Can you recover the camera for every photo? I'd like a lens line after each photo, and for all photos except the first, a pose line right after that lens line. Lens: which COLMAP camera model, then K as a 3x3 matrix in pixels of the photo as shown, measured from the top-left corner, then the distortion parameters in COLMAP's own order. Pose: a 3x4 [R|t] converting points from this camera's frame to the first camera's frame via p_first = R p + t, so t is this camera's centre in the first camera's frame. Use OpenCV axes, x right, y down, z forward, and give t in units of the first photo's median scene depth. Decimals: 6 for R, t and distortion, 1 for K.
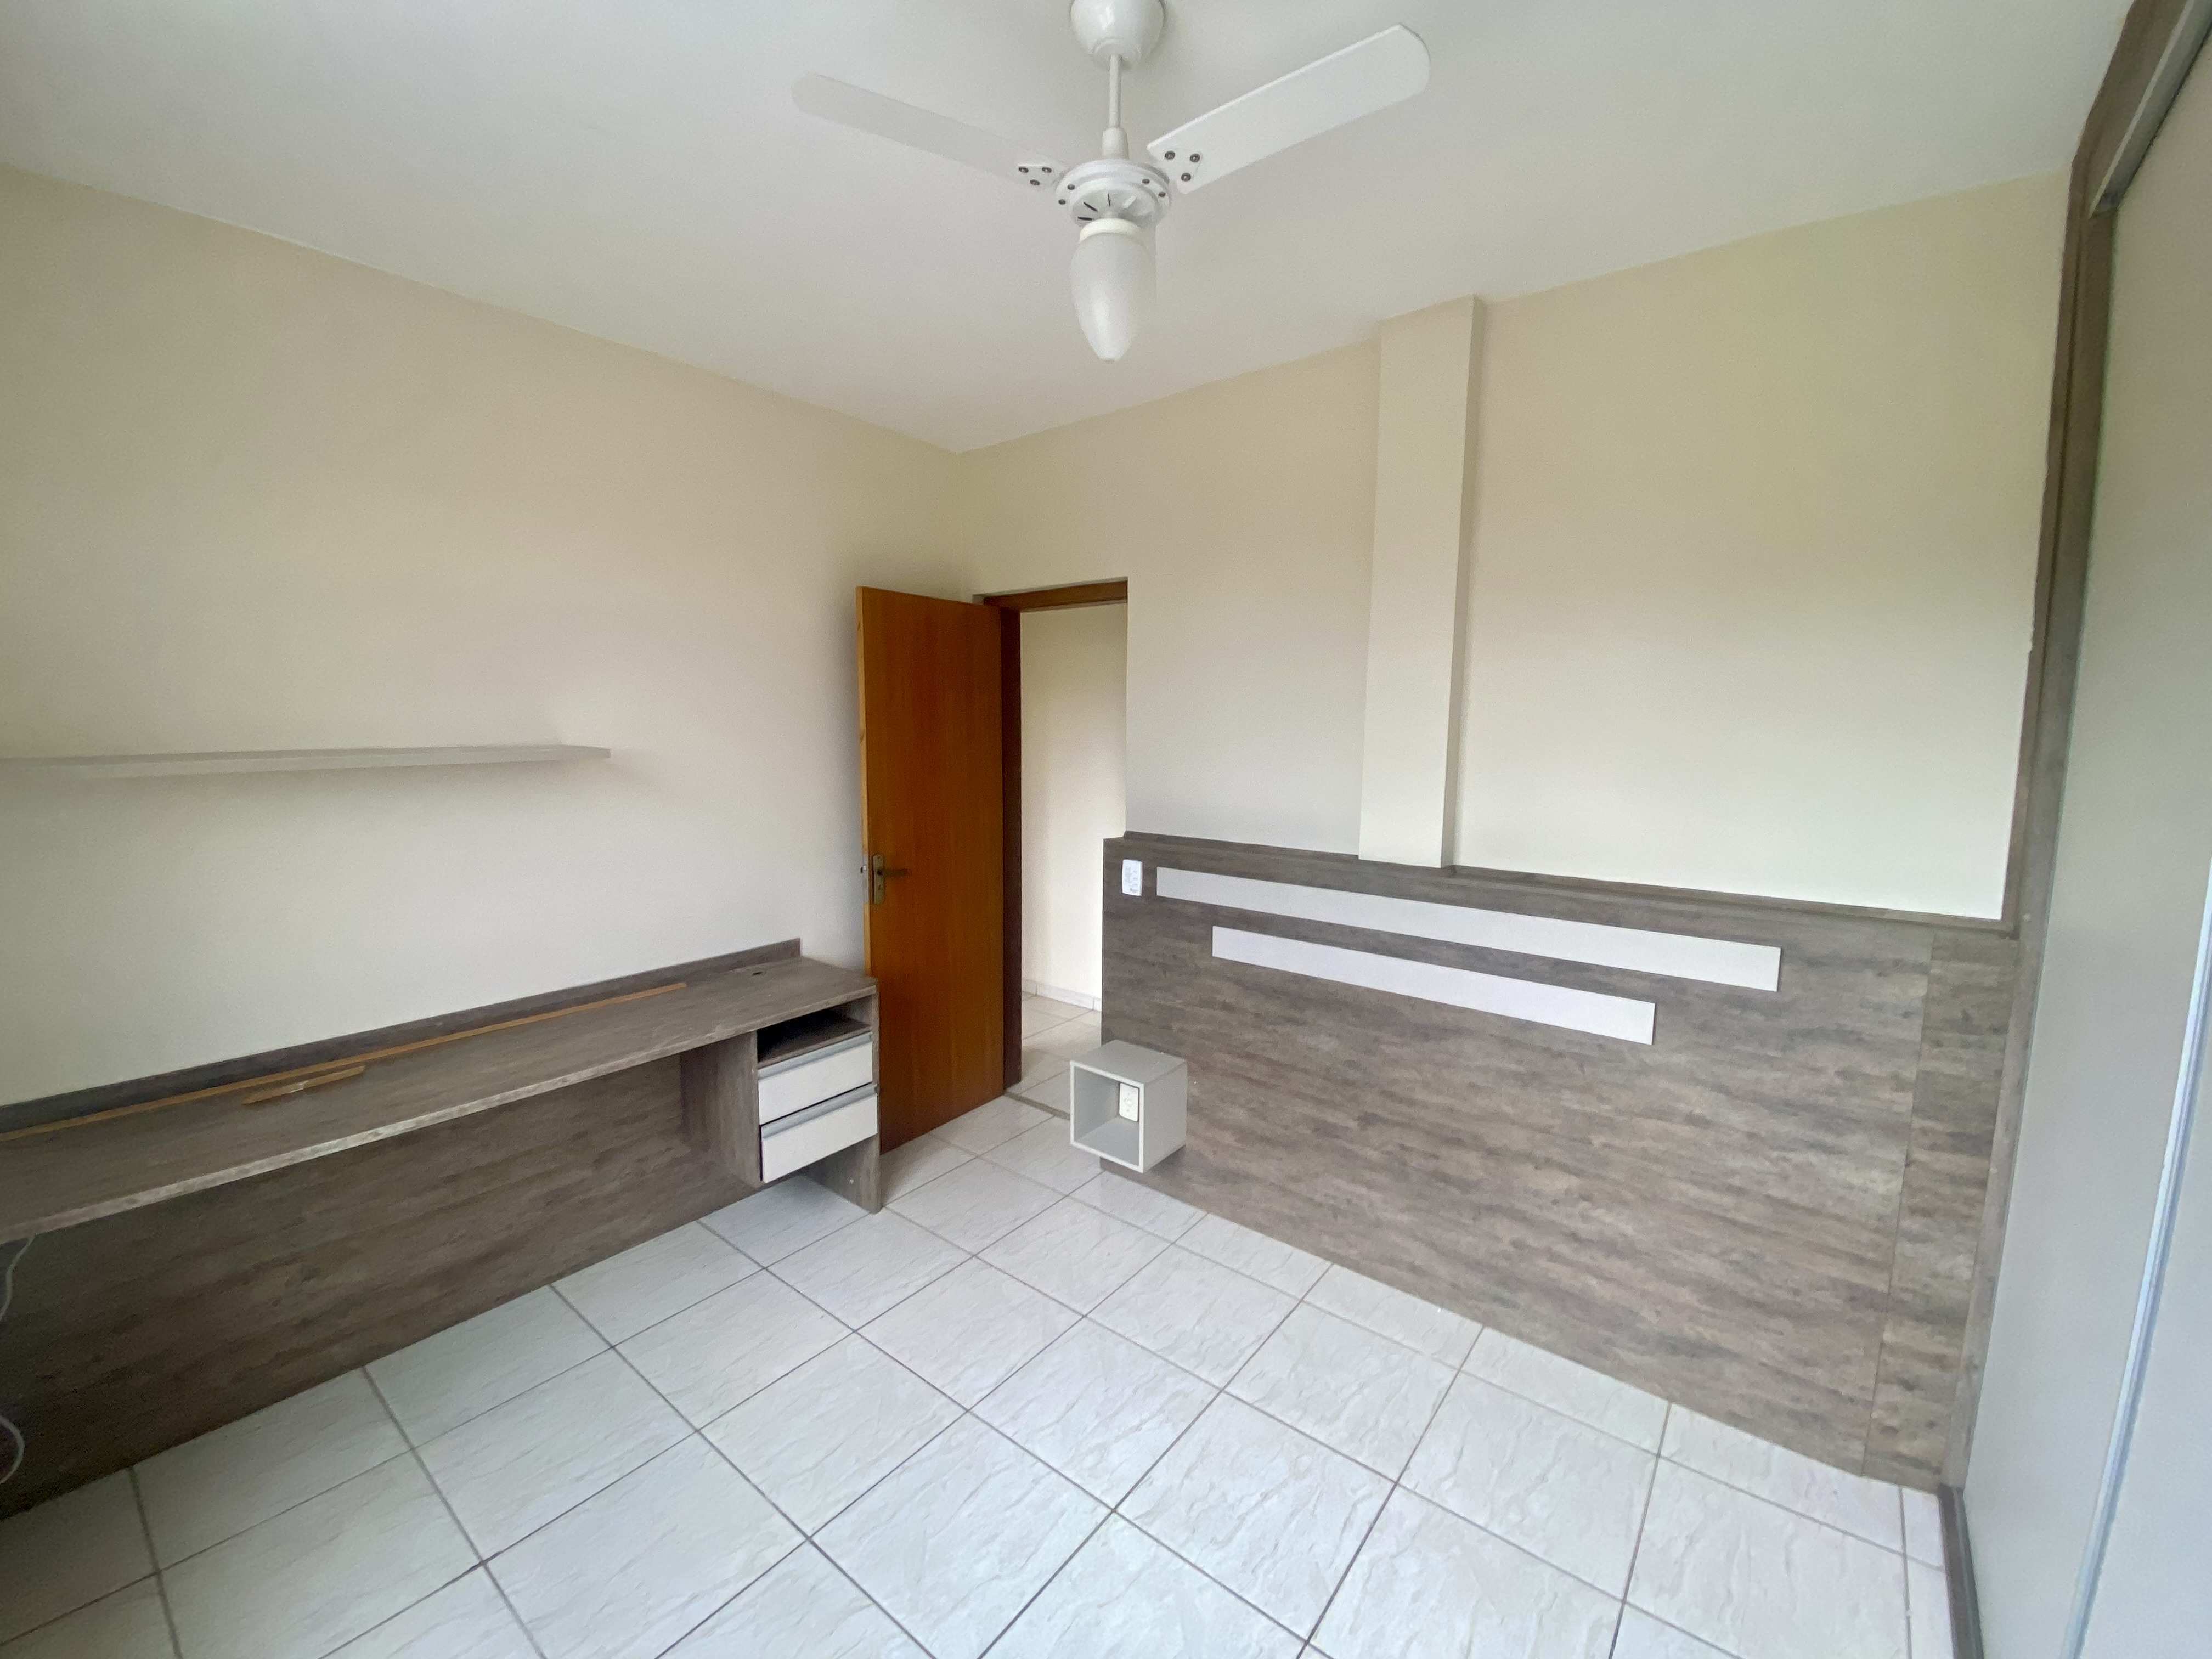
lens RADIAL K [[886.1, 0, 1106.0], [0, 886.1, 829.5], [0, 0, 1]] dist [-0.001634, -0.019644]
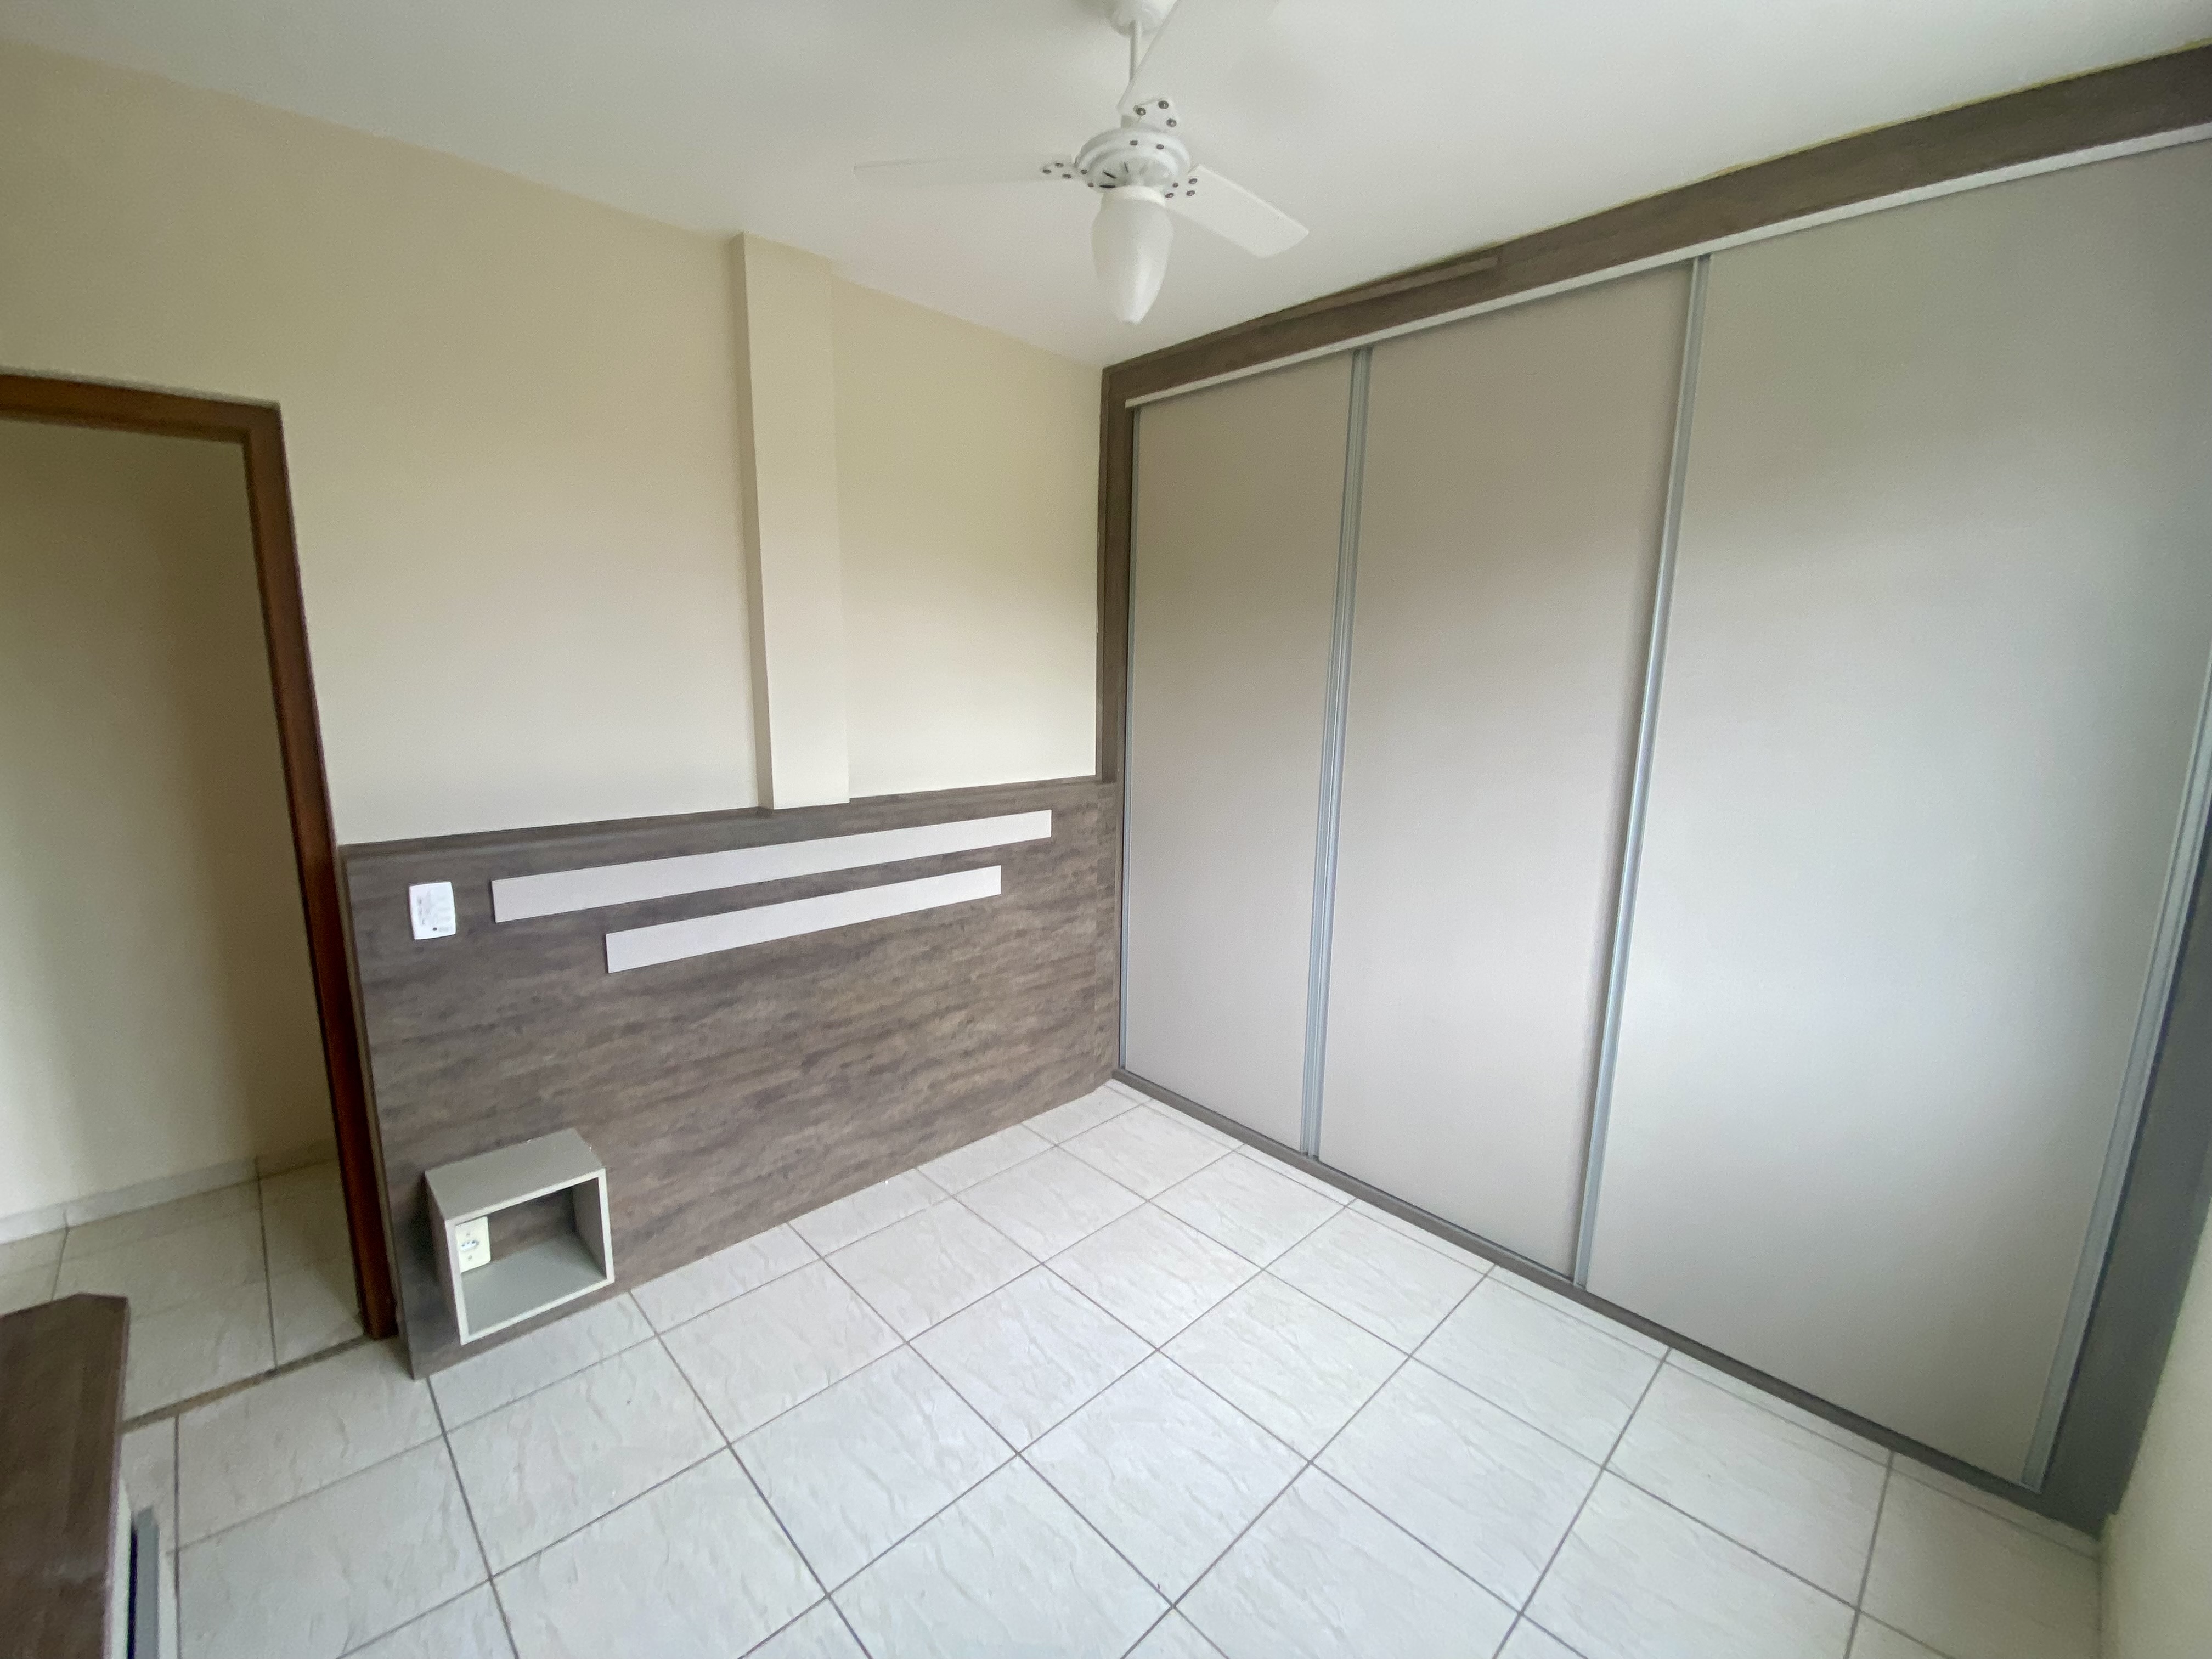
lens RADIAL K [[889.1, 0, 1108.9], [0, 889.1, 828.3], [0, 0, 1]] dist [0.000751, -0.016040]
pose [[0.096050, -0.173640, 0.980114, -0.660894], [0.105312, 0.980913, 0.163461, -0.070336], [-0.989790, 0.087517, 0.112503, 0.544066]]
